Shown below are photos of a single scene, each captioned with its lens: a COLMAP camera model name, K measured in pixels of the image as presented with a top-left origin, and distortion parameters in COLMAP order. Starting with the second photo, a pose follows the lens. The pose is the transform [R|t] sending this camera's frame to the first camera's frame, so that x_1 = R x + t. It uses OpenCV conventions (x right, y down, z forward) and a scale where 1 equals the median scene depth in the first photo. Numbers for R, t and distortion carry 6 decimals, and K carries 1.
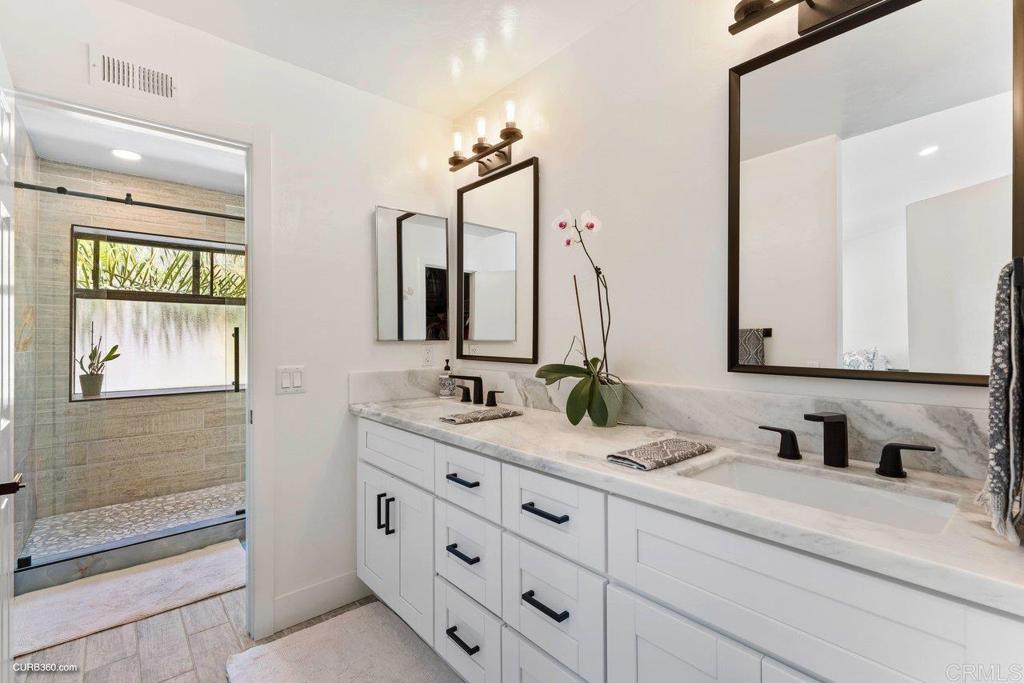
lens RADIAL K [[462.3, 0, 517.7], [0, 462.3, 338.2], [0, 0, 1]] dist [0.003525, 0.000482]
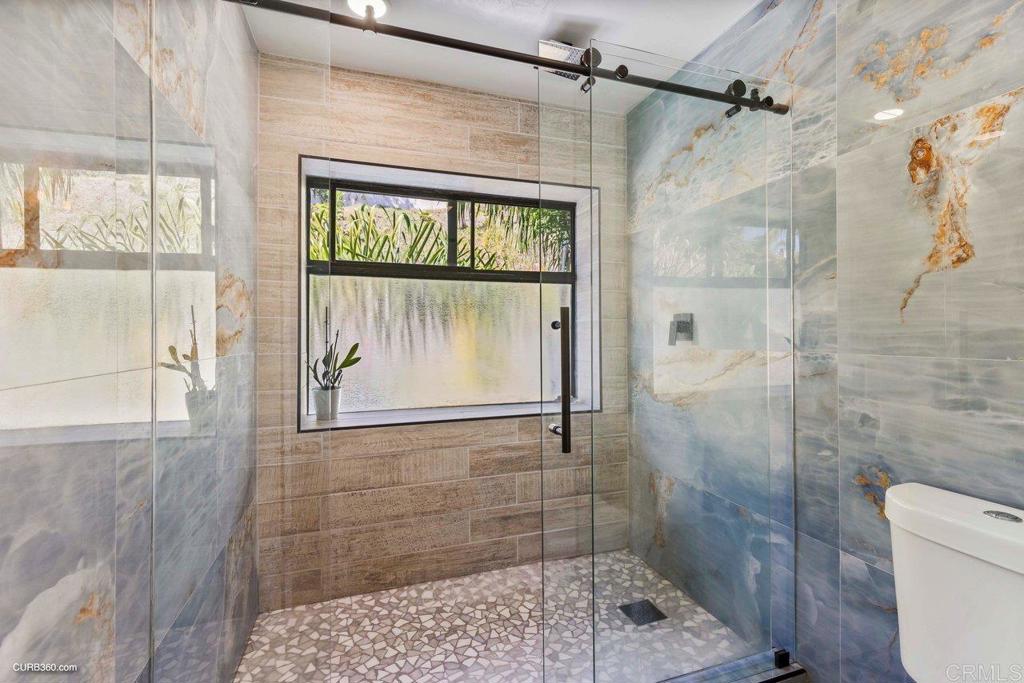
lens RADIAL K [[462.3, 0, 517.7], [0, 462.3, 338.2], [0, 0, 1]] dist [0.003525, 0.000482]
pose [[0.924863, 0.001443, -0.380299, -0.411155], [0.002143, 0.999957, 0.009004, 0.002170], [0.380295, -0.009143, 0.924820, 0.488482]]
